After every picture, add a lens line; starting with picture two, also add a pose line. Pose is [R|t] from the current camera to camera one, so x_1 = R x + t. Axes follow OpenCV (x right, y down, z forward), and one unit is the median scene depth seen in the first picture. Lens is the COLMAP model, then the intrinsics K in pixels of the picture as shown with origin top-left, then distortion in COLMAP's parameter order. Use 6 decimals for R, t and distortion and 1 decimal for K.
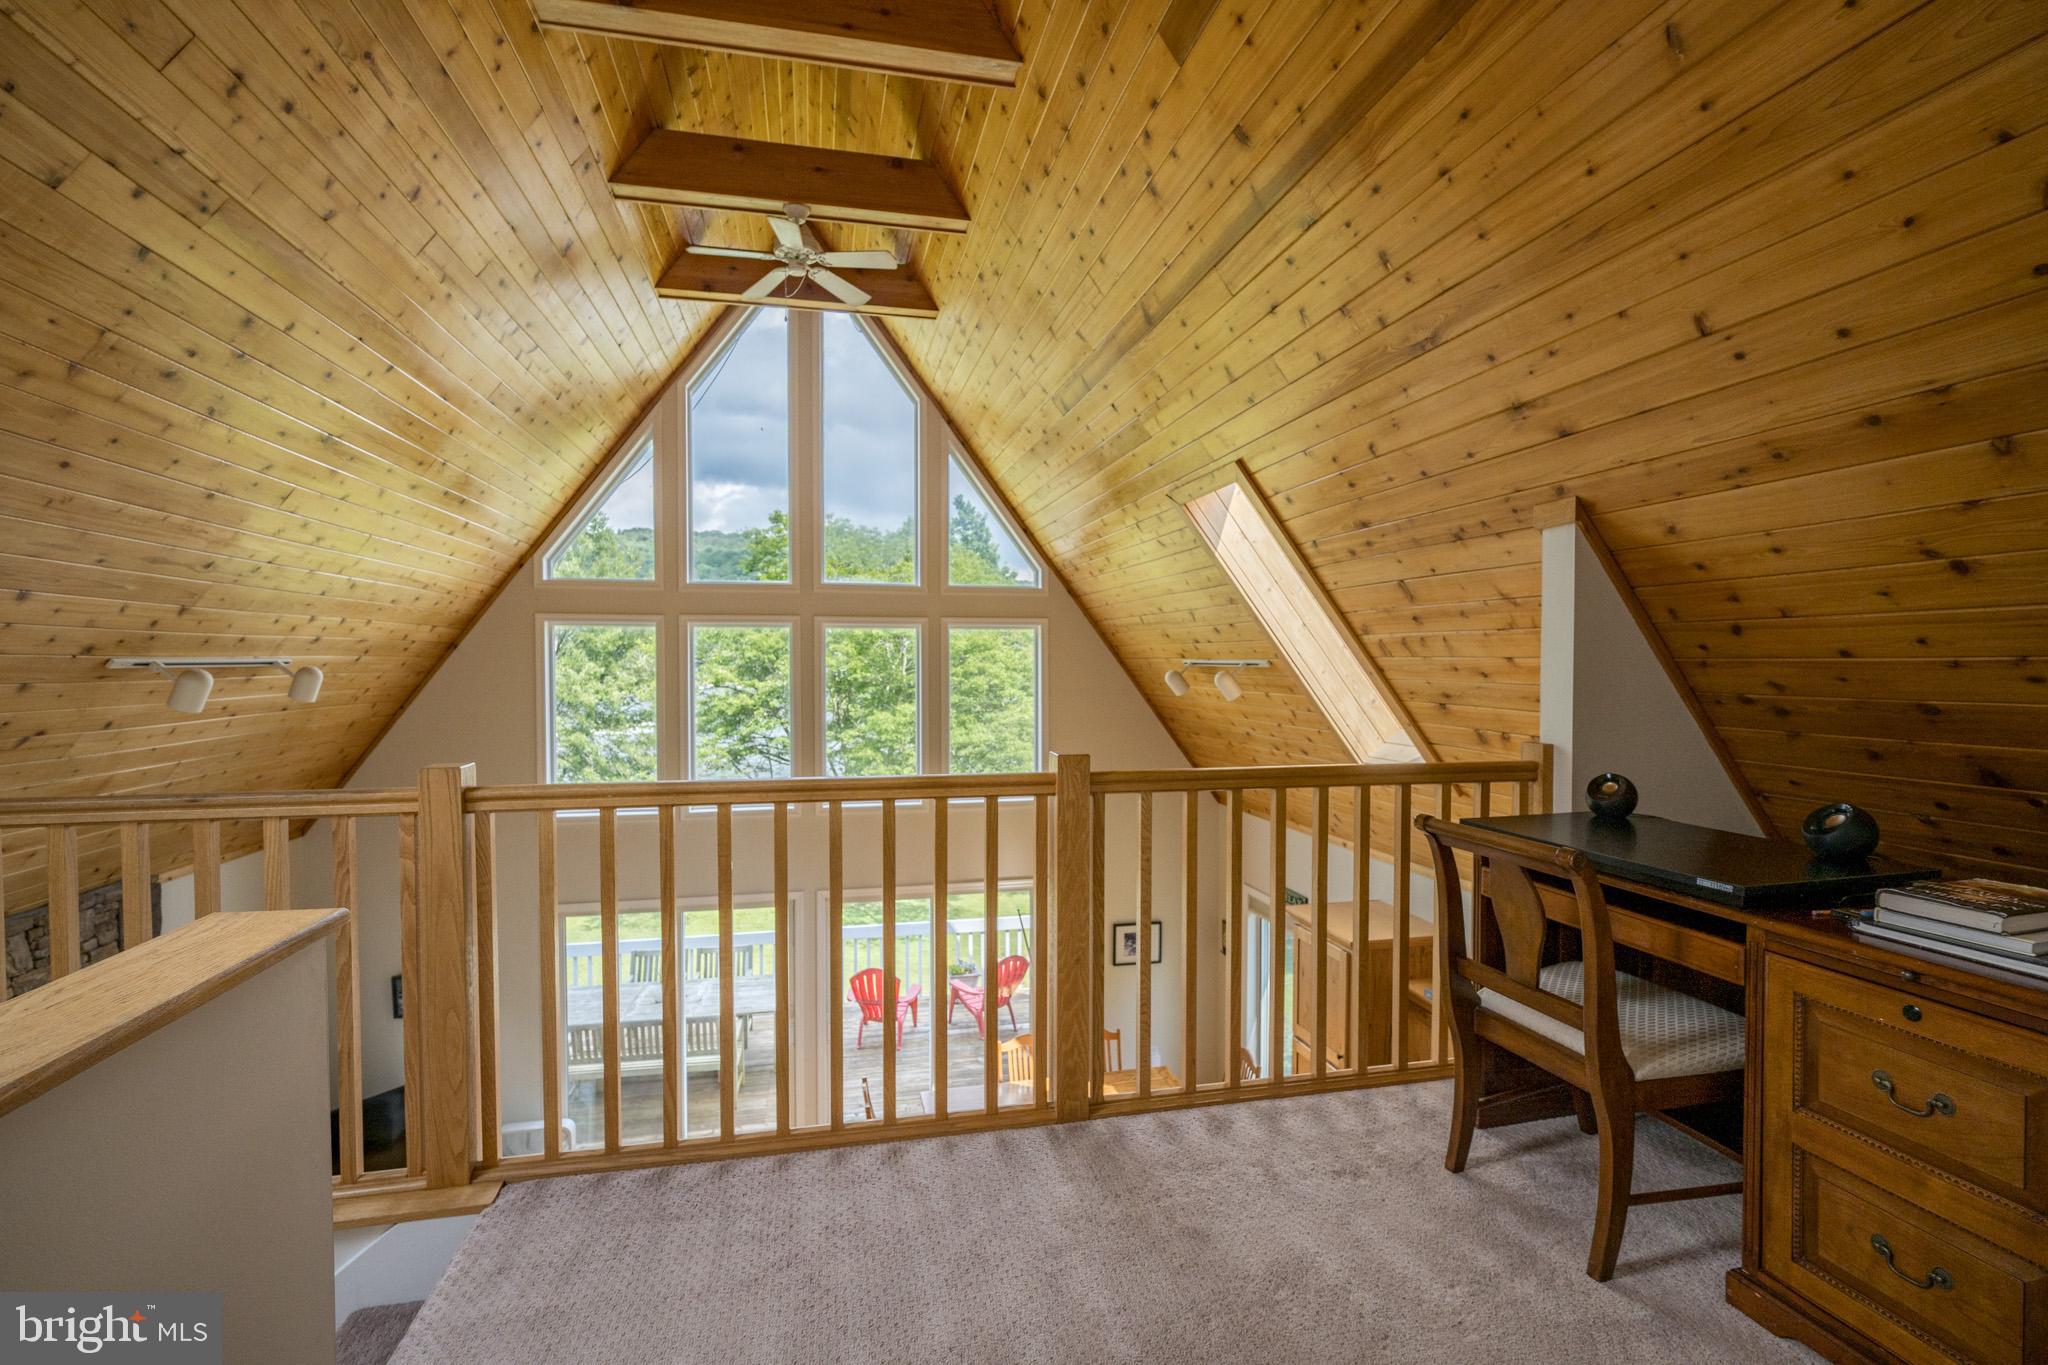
lens RADIAL K [[885.4, 0, 1014.0], [0, 885.4, 682.1], [0, 0, 1]] dist [0.001134, -0.000274]
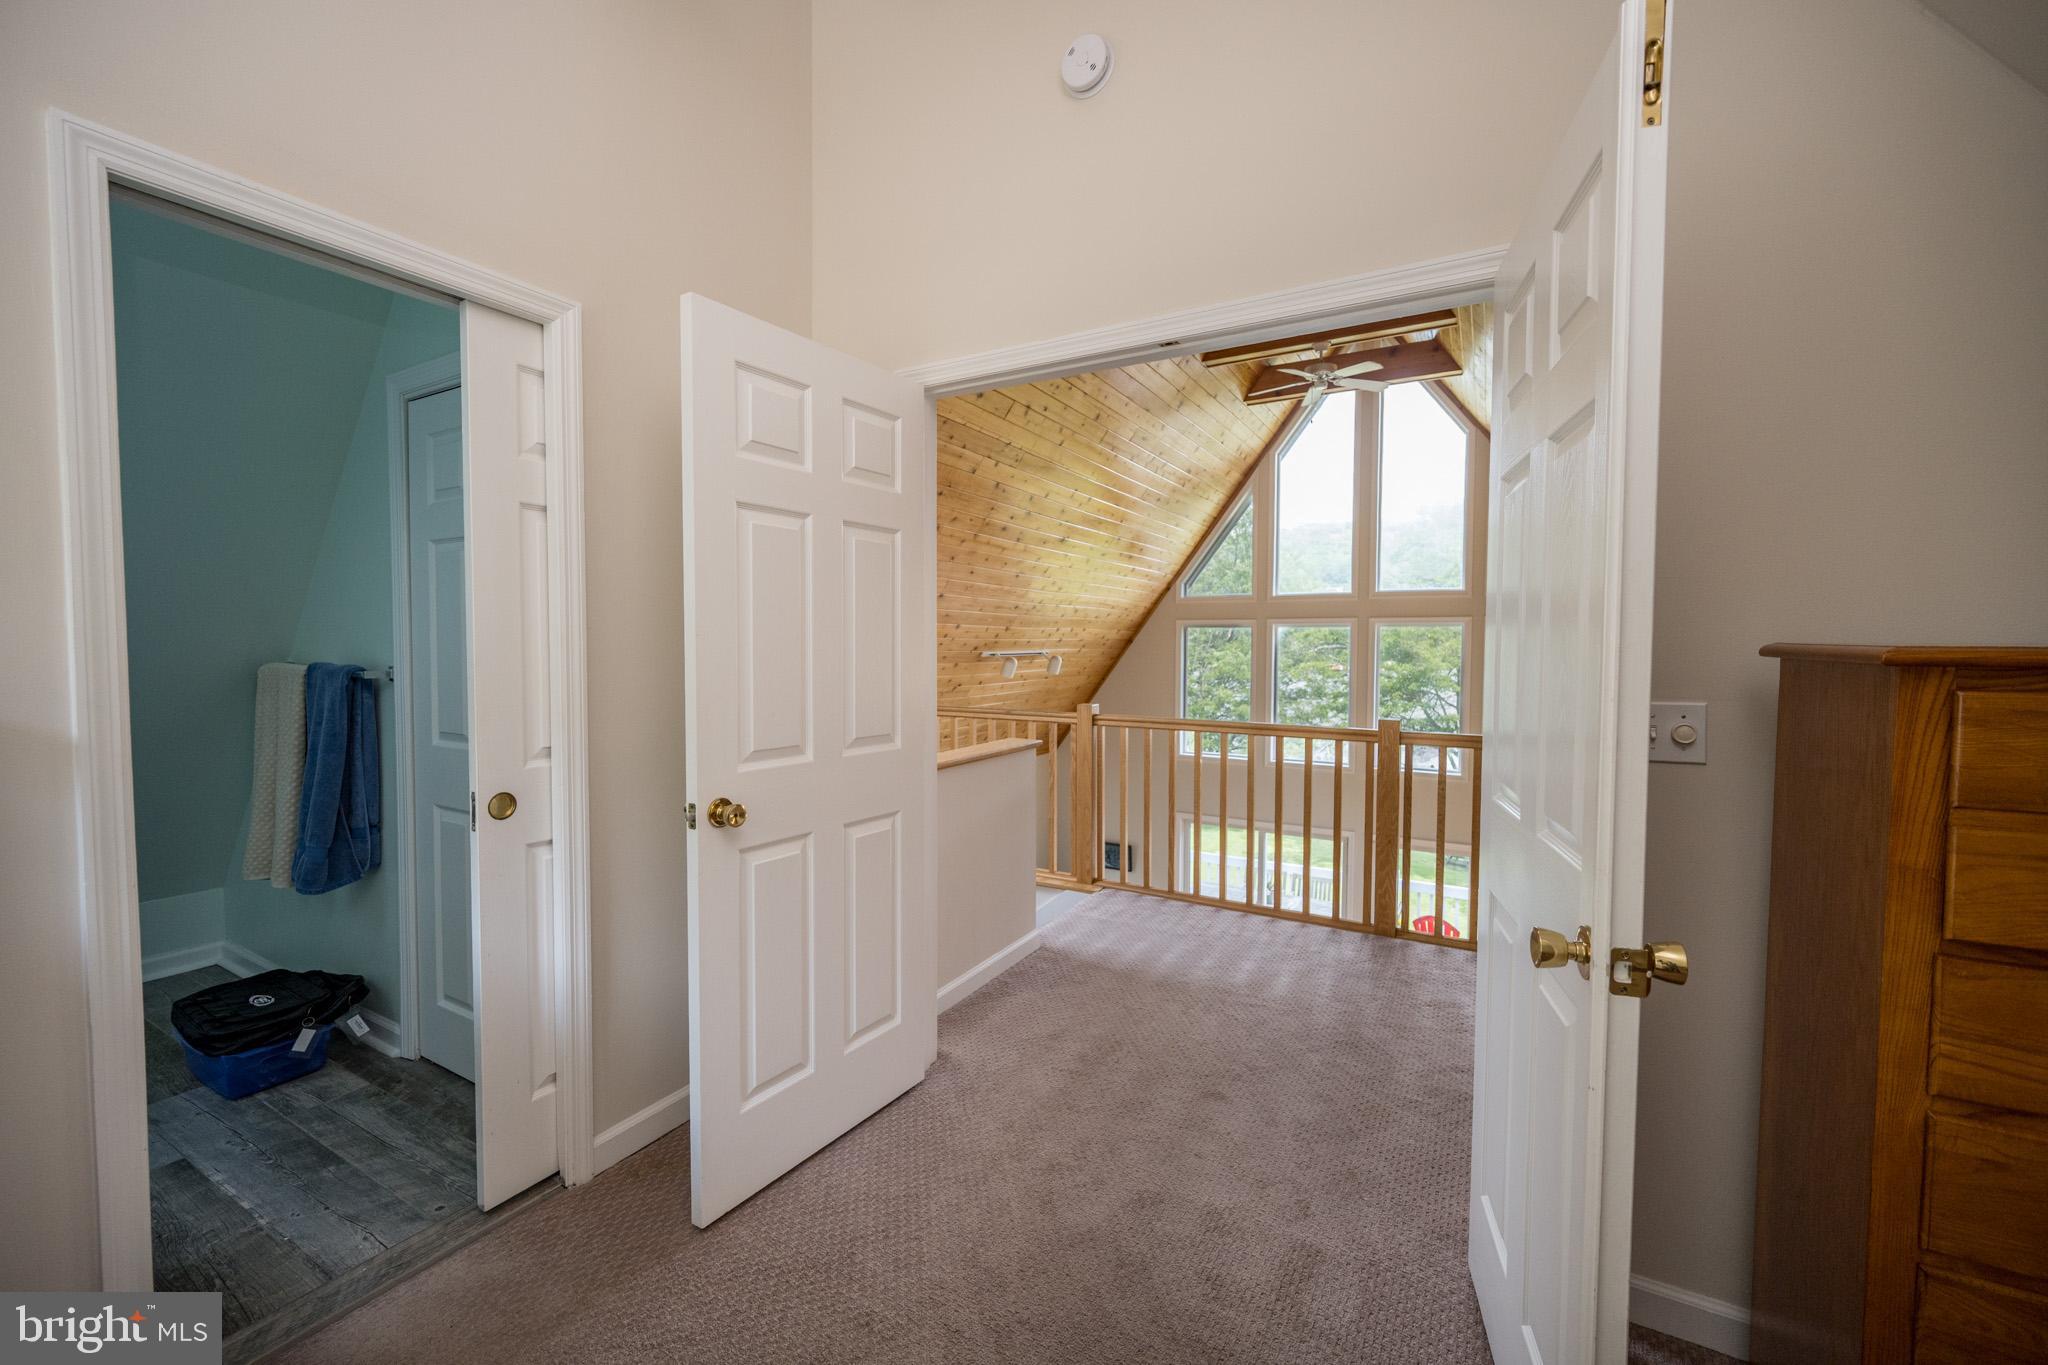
lens RADIAL K [[821.5, 0, 1018.1], [0, 821.5, 677.6], [0, 0, 1]] dist [-0.002368, 0.000006]
pose [[0.739198, 0.032867, -0.672686, 0.303642], [-0.021570, 0.999451, 0.025130, -0.012359], [0.673143, -0.004067, 0.739502, -0.324918]]
